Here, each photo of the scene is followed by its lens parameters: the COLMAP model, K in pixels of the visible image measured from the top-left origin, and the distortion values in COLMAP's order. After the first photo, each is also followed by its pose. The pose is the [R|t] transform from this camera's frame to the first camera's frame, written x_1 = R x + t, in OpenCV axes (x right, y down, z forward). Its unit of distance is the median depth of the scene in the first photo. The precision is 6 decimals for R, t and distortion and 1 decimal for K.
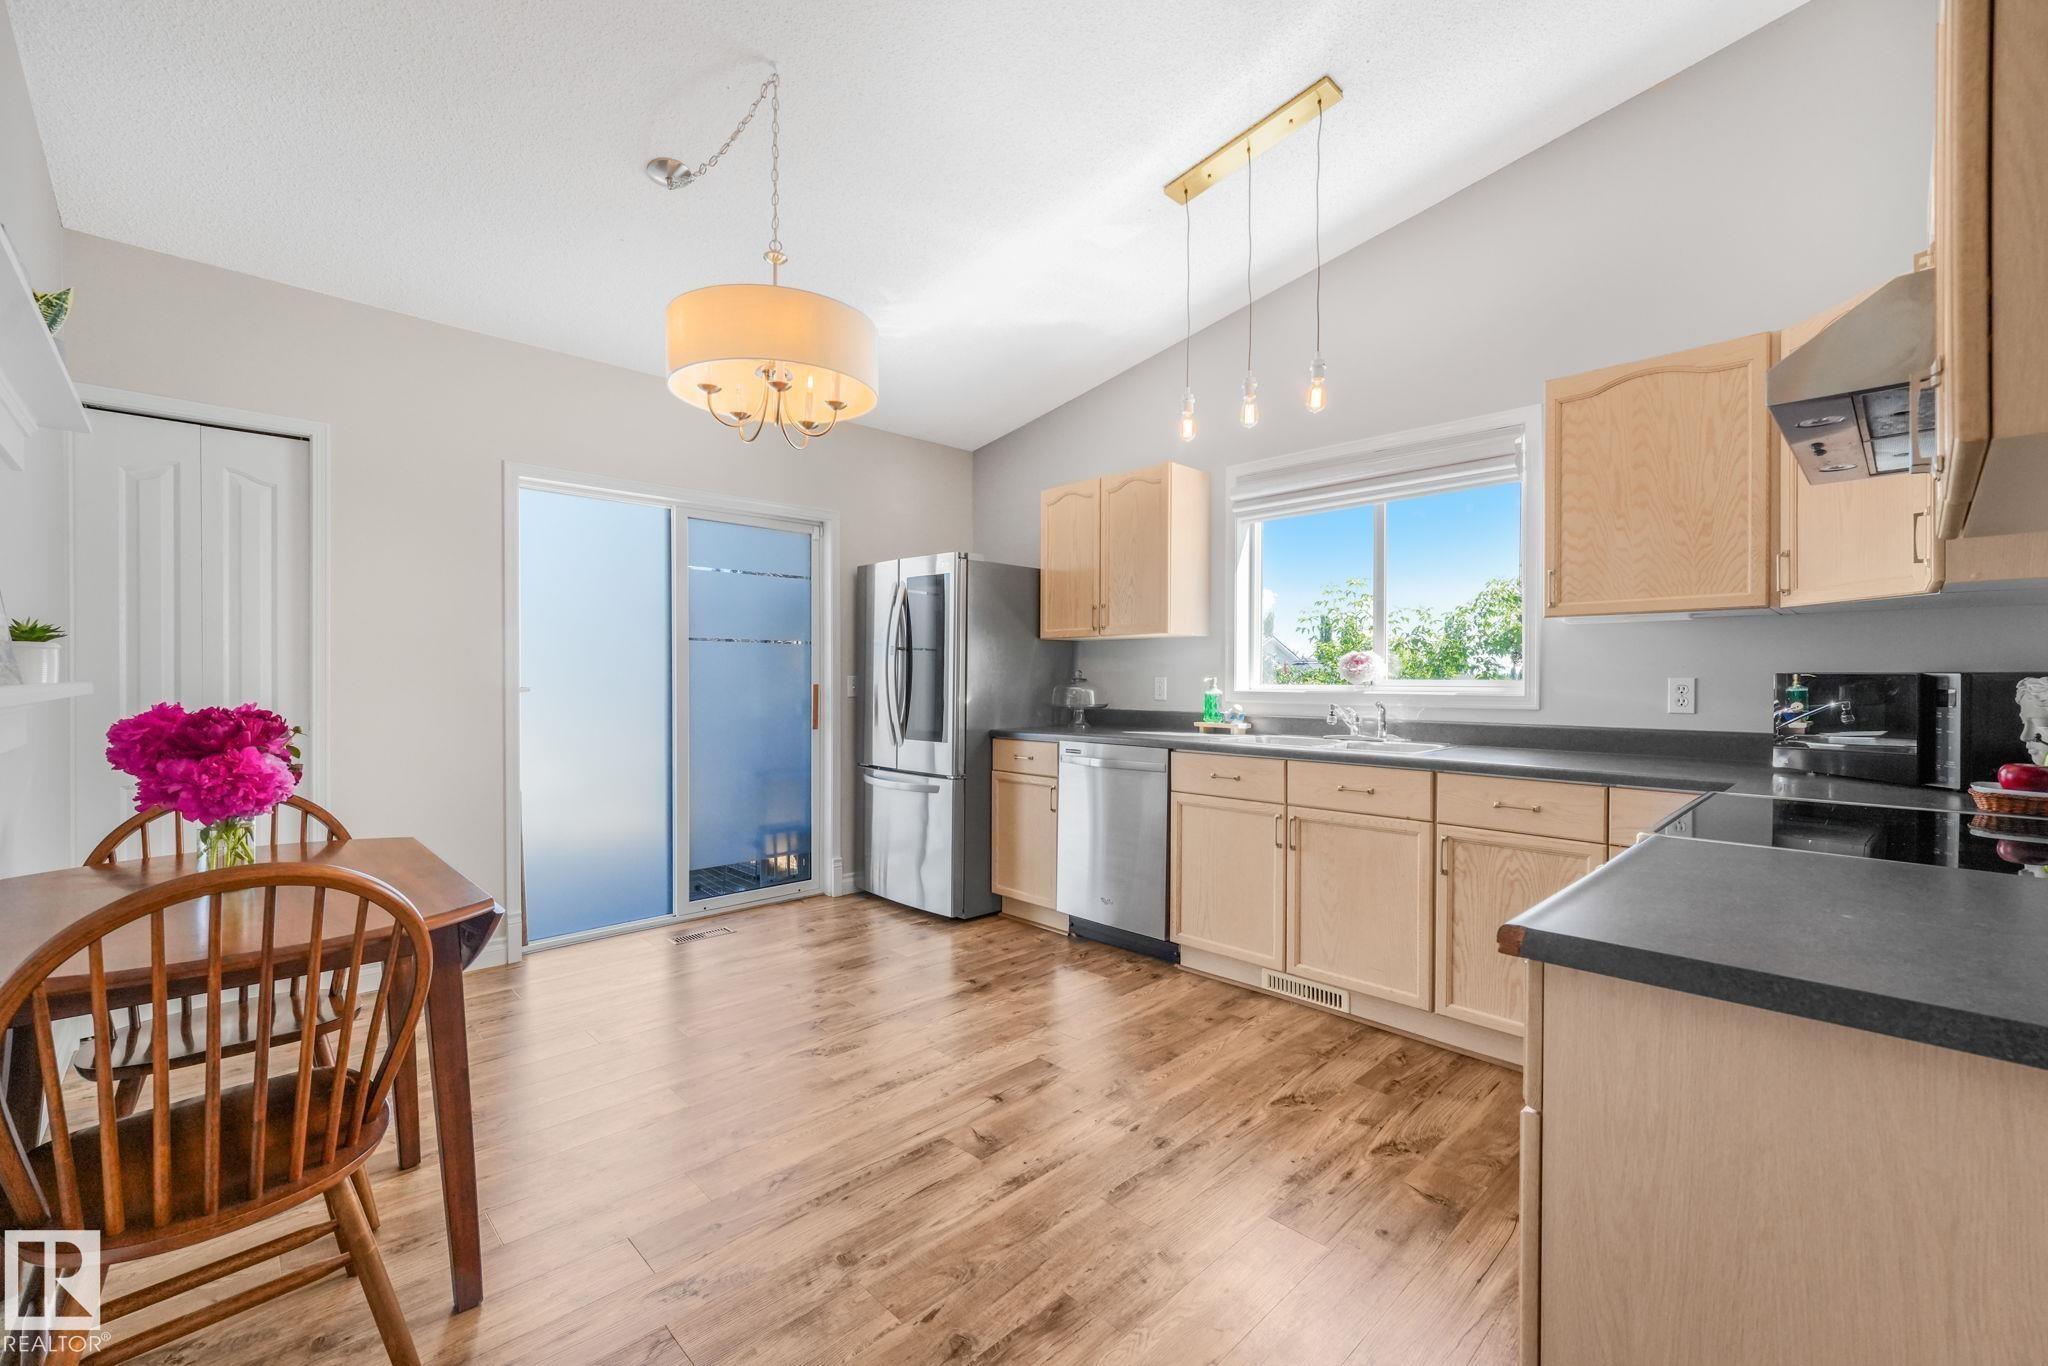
lens RADIAL K [[848.9, 0, 1024.0], [0, 848.9, 683.0], [0, 0, 1]] dist [-0.000929, 0.000021]
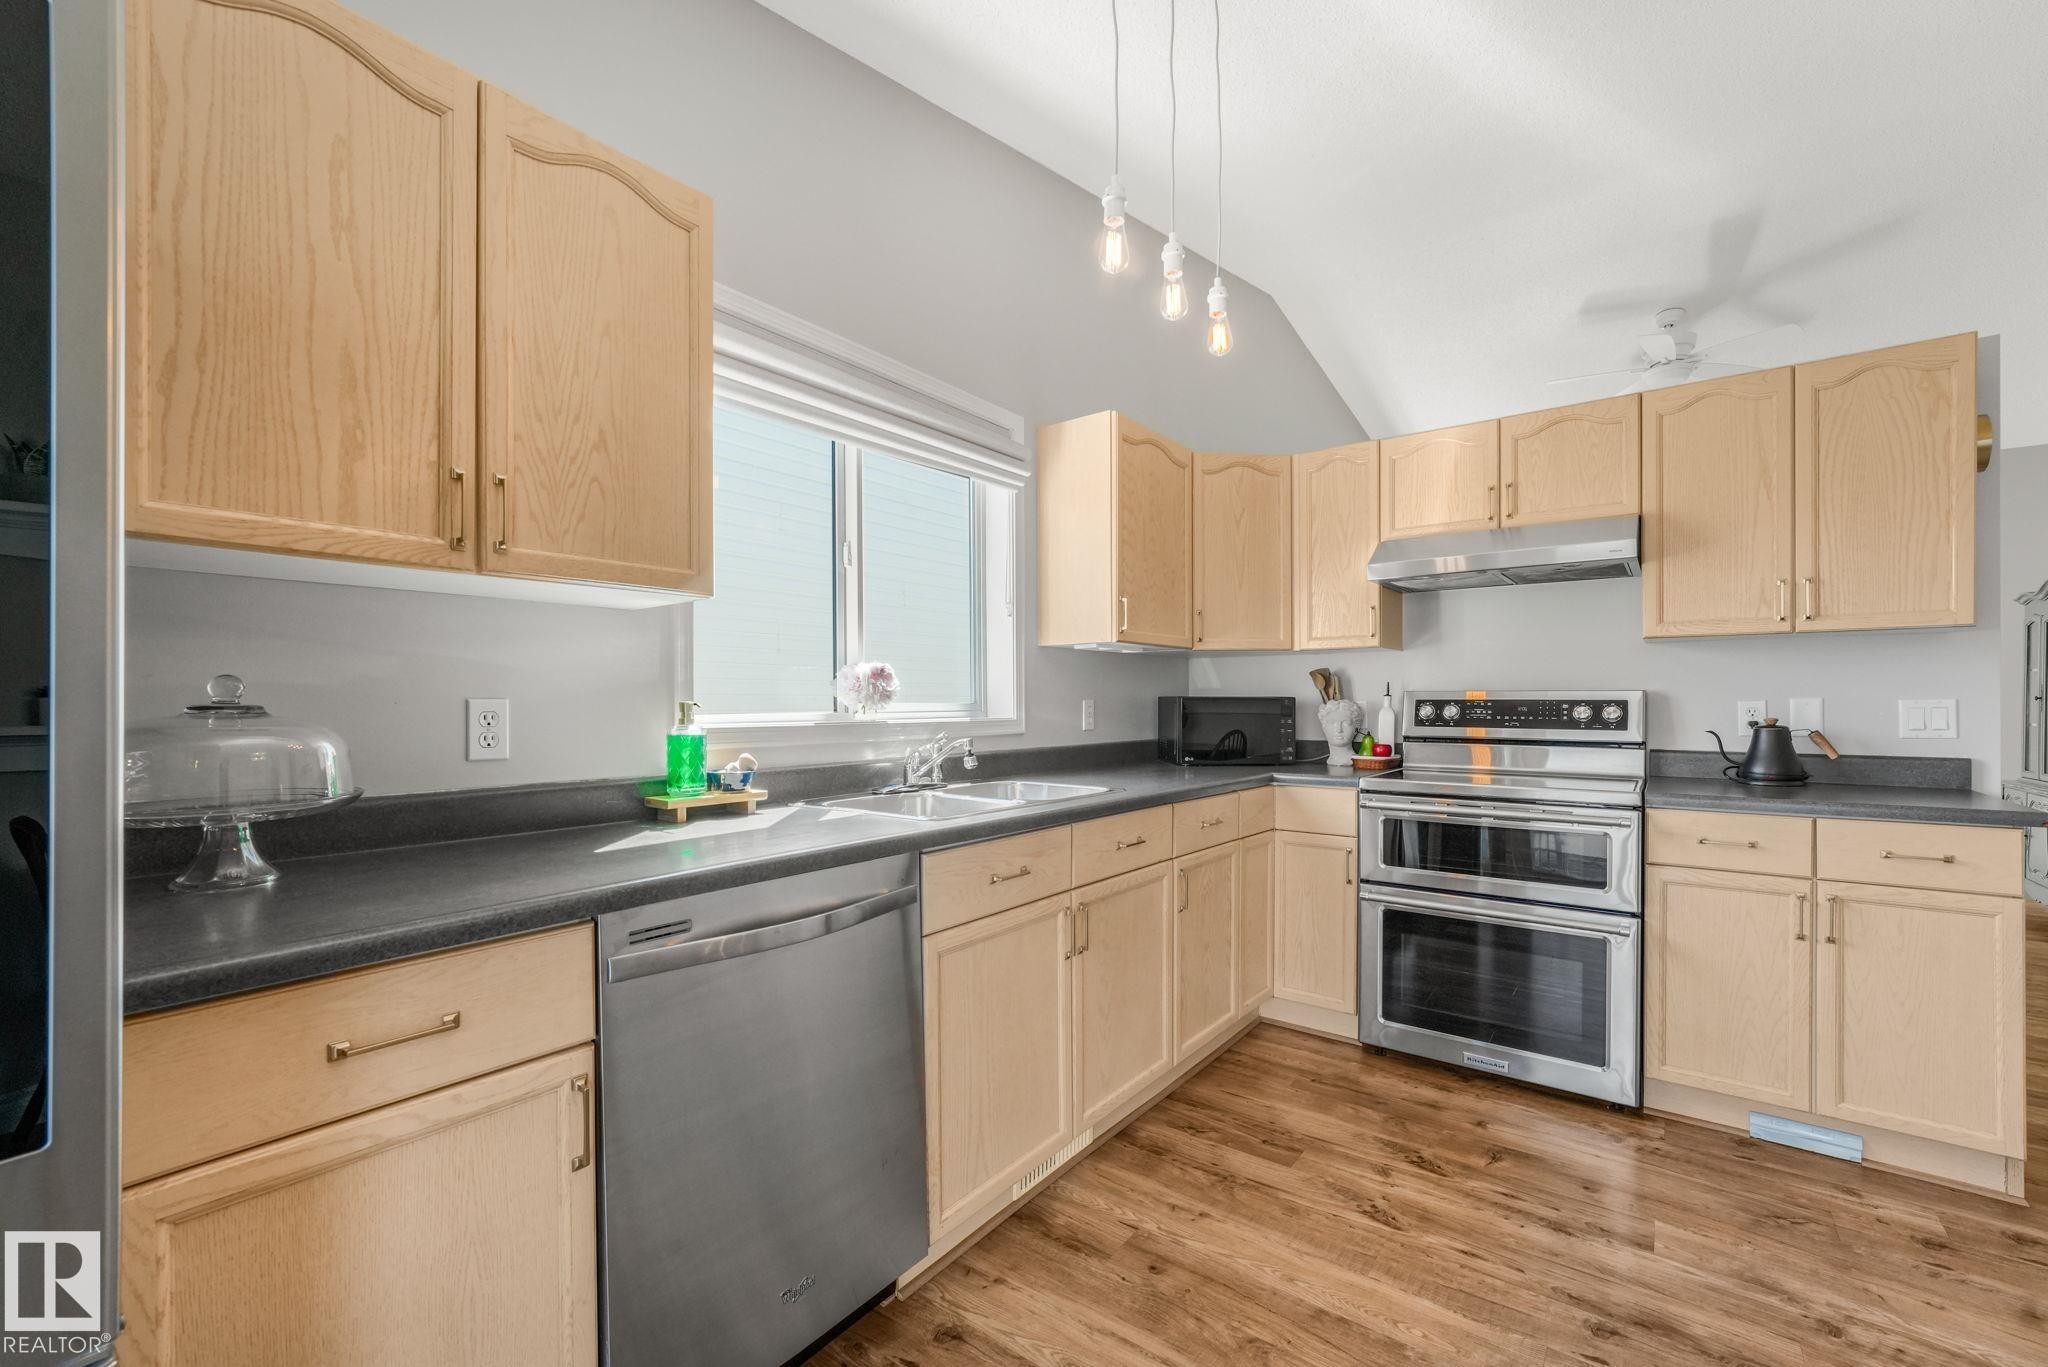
lens RADIAL K [[834.7, 0, 1030.3], [0, 834.7, 704.6], [0, 0, 1]] dist [-0.006724, 0.000278]
pose [[-0.144018, -0.006604, 0.989553, -0.389322], [0.004771, 0.999961, 0.007368, -0.009090], [-0.989564, 0.005783, -0.143981, 1.304251]]
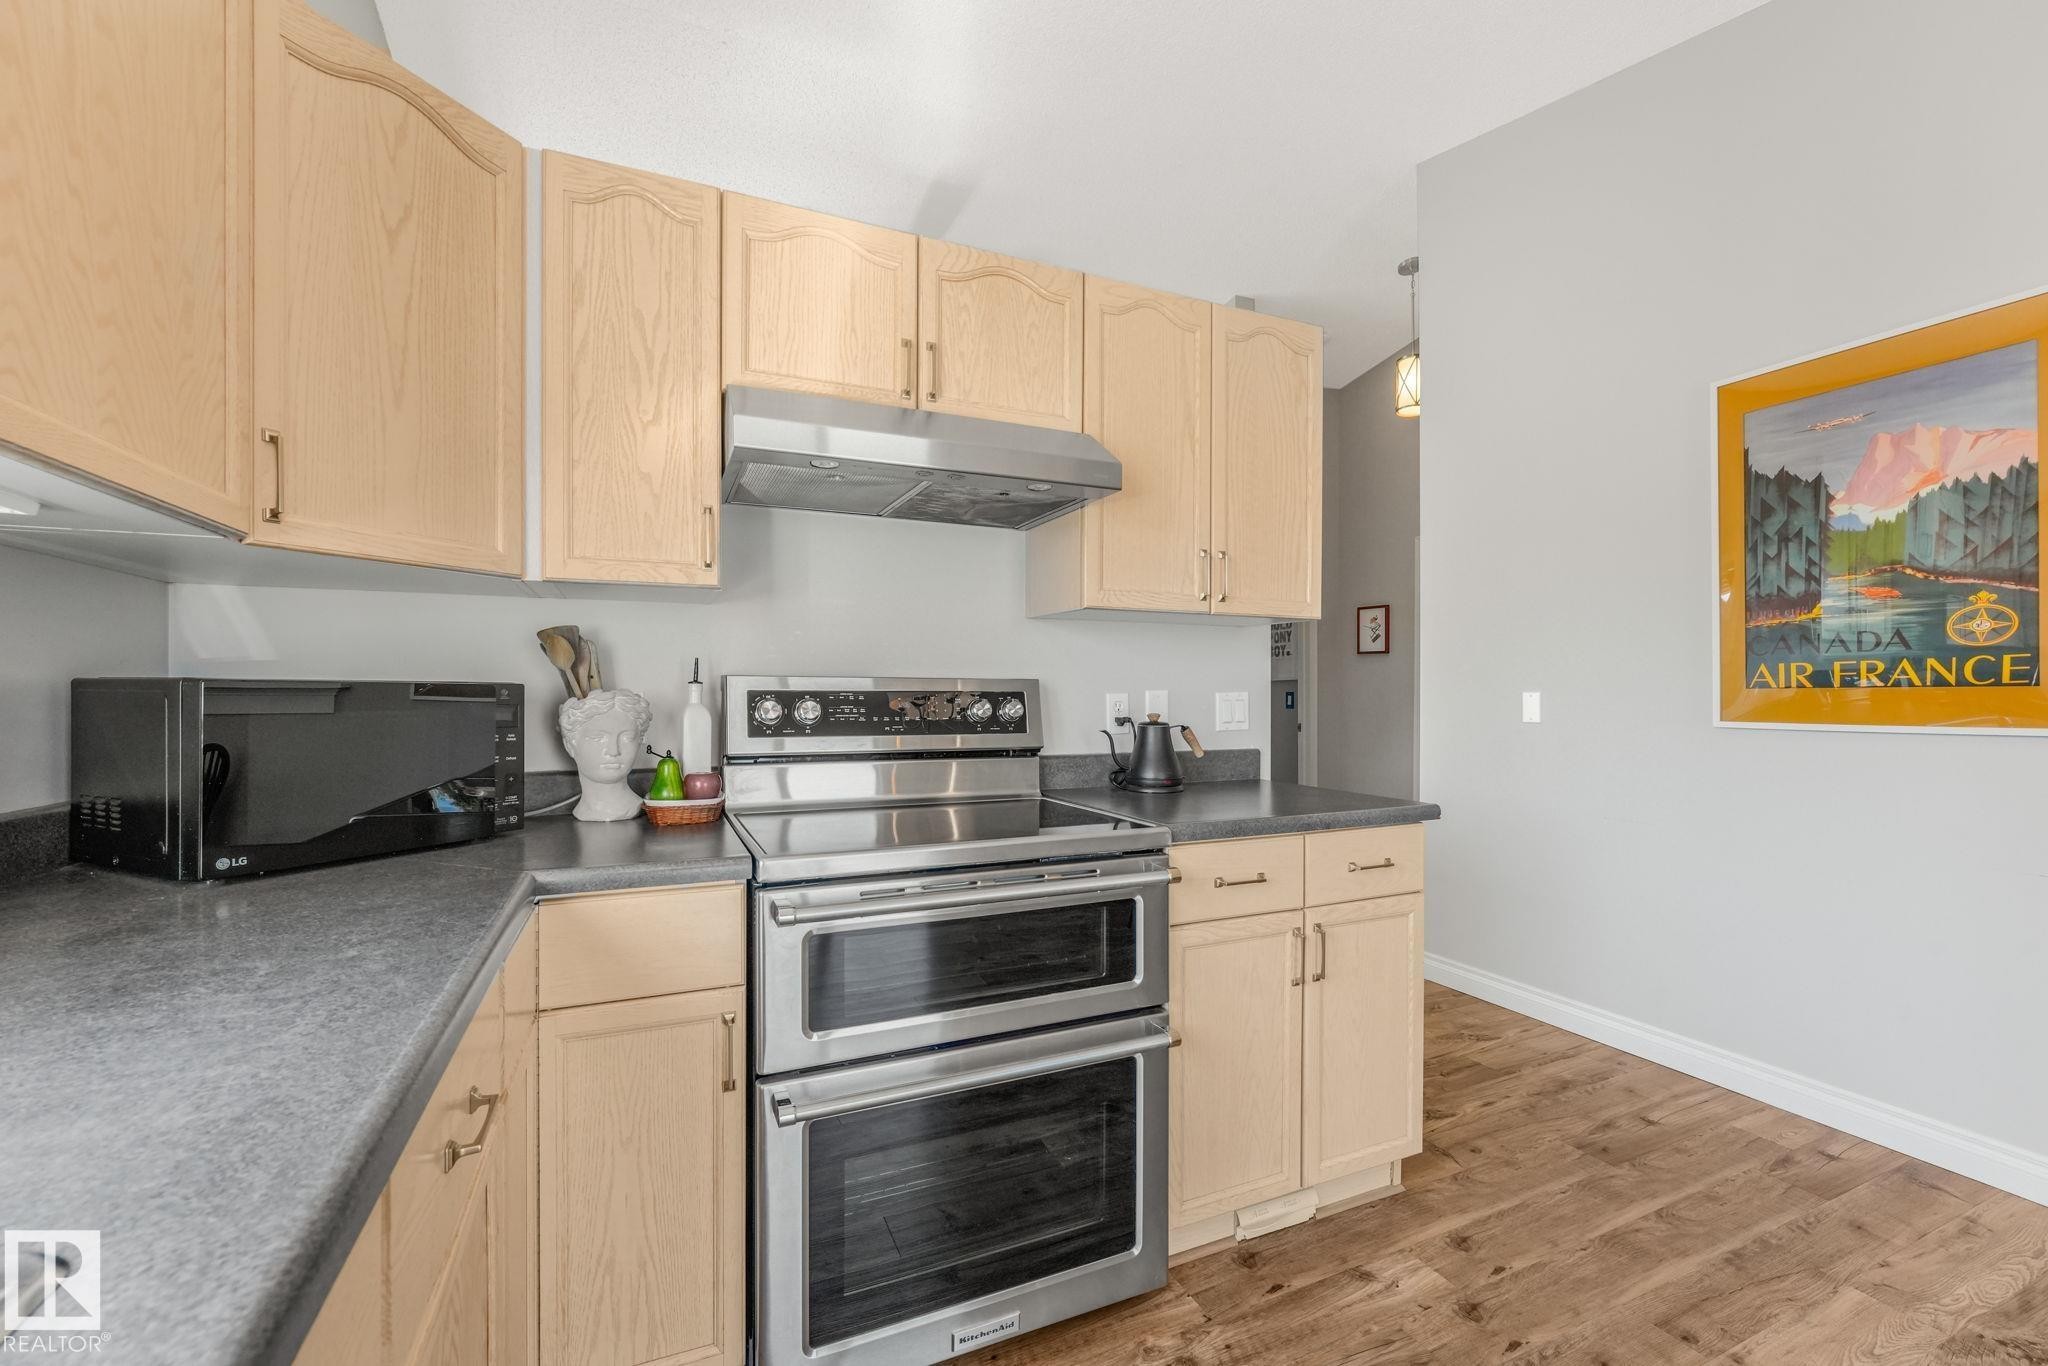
lens RADIAL K [[843.5, 0, 1016.2], [0, 843.5, 696.0], [0, 0, 1]] dist [-0.010570, 0.000339]
pose [[-0.939183, -0.006000, 0.343364, 0.284603], [-0.003031, 0.999953, 0.009182, -0.006972], [-0.343403, 0.007583, -0.939157, 1.152349]]
